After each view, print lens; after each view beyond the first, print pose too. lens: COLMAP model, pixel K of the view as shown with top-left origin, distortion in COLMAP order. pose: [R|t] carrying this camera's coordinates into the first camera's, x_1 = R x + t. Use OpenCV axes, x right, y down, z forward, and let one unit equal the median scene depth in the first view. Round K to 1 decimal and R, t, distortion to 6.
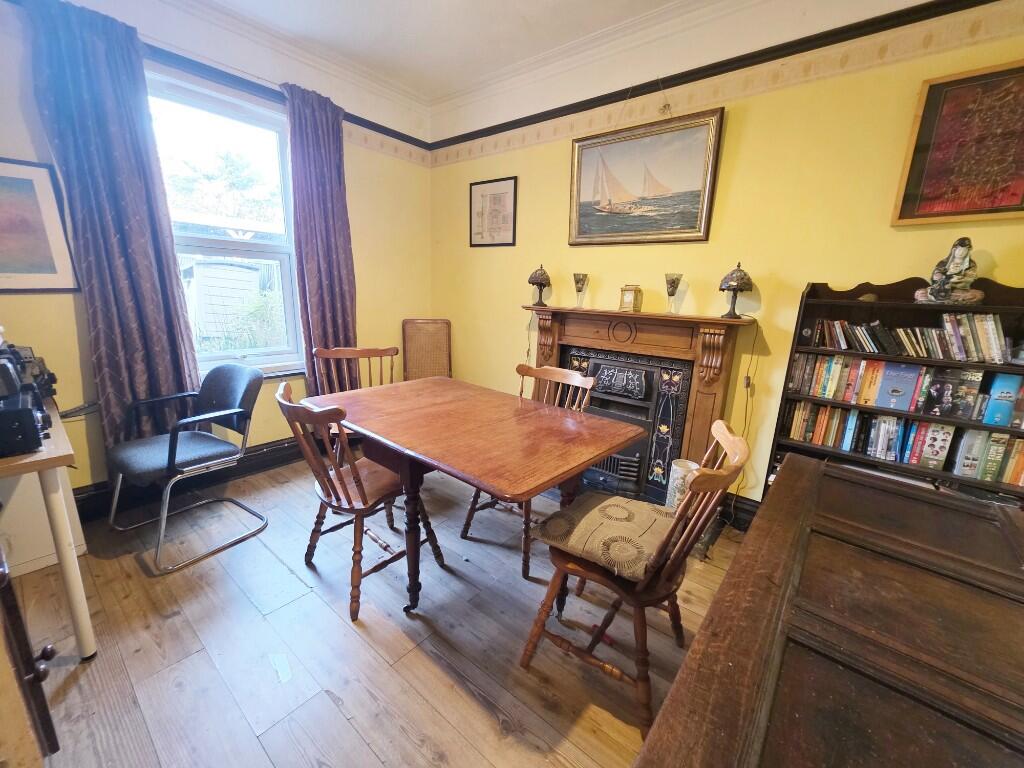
lens RADIAL K [[417.3, 0, 512.0], [0, 417.3, 384.0], [0, 0, 1]] dist [-0.001775, -0.000342]
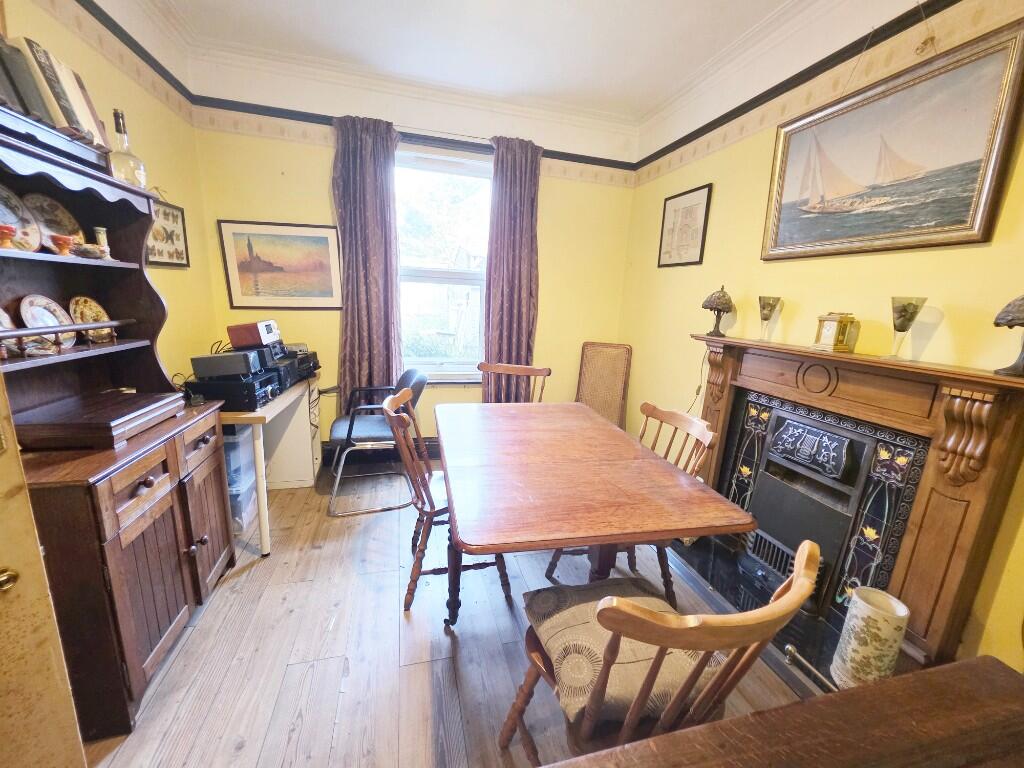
lens RADIAL K [[412.0, 0, 512.0], [0, 412.0, 384.0], [0, 0, 1]] dist [0.000473, -0.000252]
pose [[0.809465, 0.120673, -0.574634, 0.250037], [-0.147524, 0.989059, -0.000109, -0.039622], [0.568333, 0.084860, 0.818411, 0.138032]]
